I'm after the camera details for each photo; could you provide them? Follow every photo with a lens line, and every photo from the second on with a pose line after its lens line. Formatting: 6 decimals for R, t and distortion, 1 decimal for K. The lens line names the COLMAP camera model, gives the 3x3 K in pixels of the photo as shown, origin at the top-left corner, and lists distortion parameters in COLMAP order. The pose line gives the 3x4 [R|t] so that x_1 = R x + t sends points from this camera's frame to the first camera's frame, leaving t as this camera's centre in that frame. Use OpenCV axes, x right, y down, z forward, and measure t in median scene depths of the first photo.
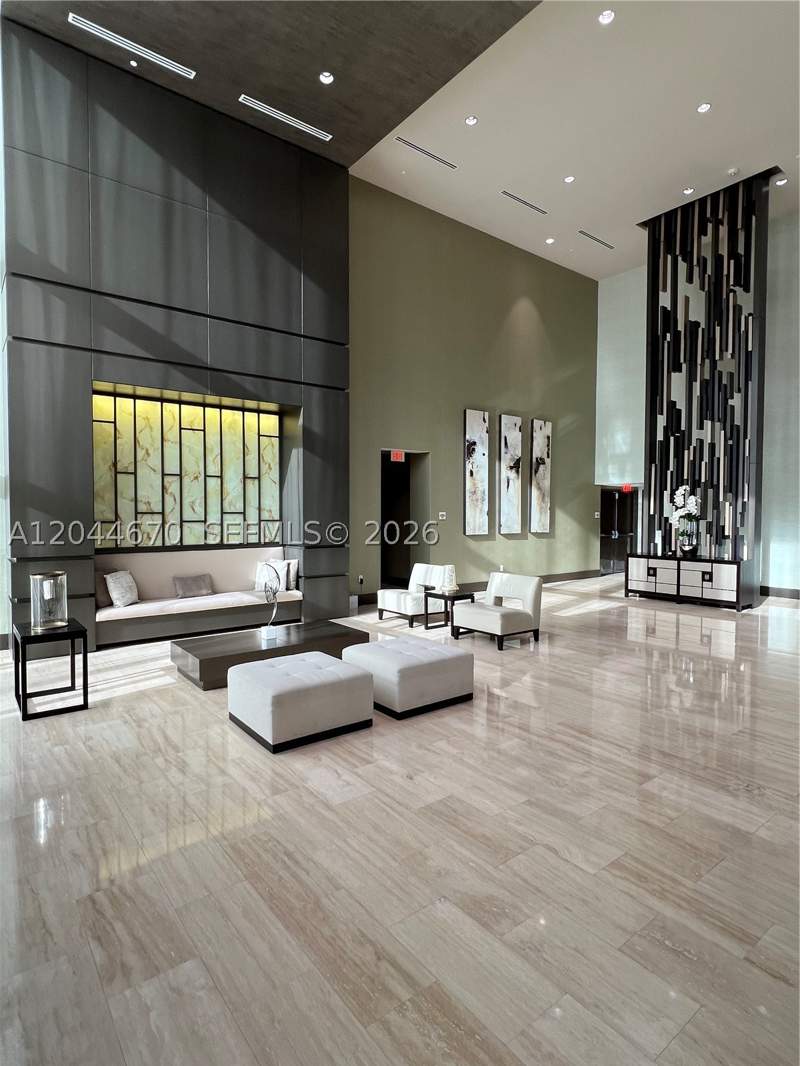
lens RADIAL K [[570.9, 0, 400.0], [0, 570.9, 533.0], [0, 0, 1]] dist [-0.001667, -0.000236]
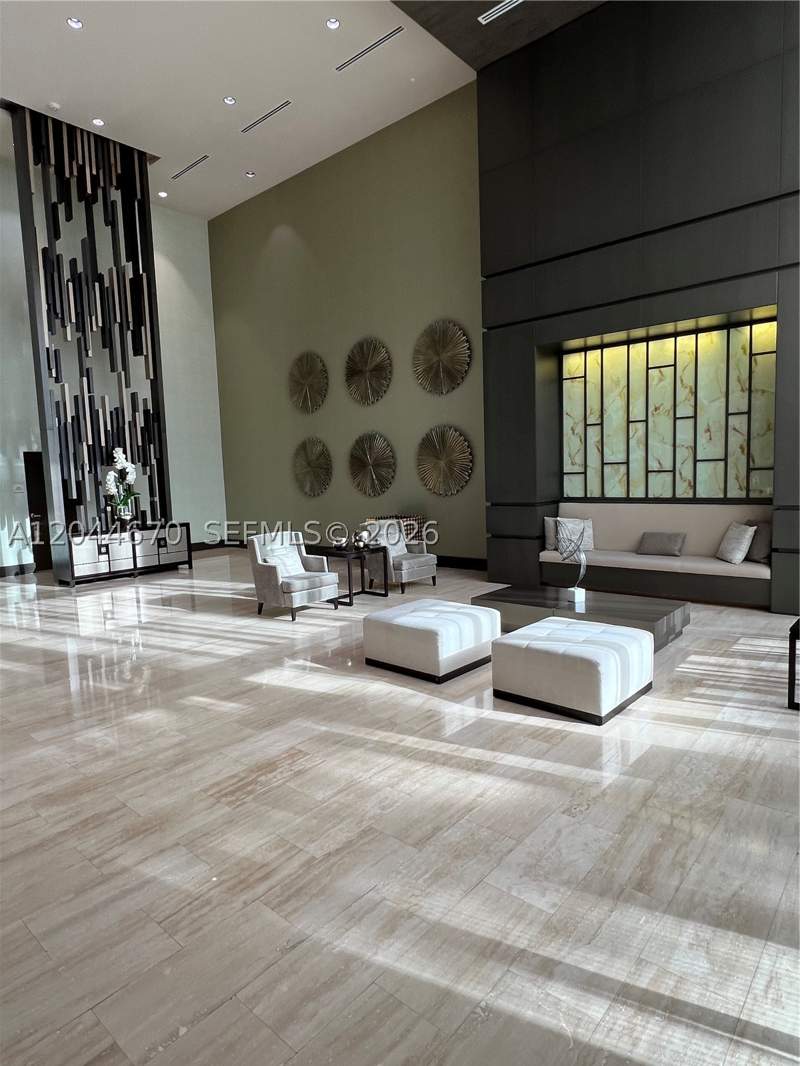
lens RADIAL K [[606.4, 0, 400.0], [0, 606.4, 533.0], [0, 0, 1]] dist [-0.000005, -0.000116]
pose [[0.188293, 0.100101, -0.976998, 1.854394], [0.000957, 0.994773, 0.102107, -0.079215], [0.982113, -0.020161, 0.187213, 1.551684]]
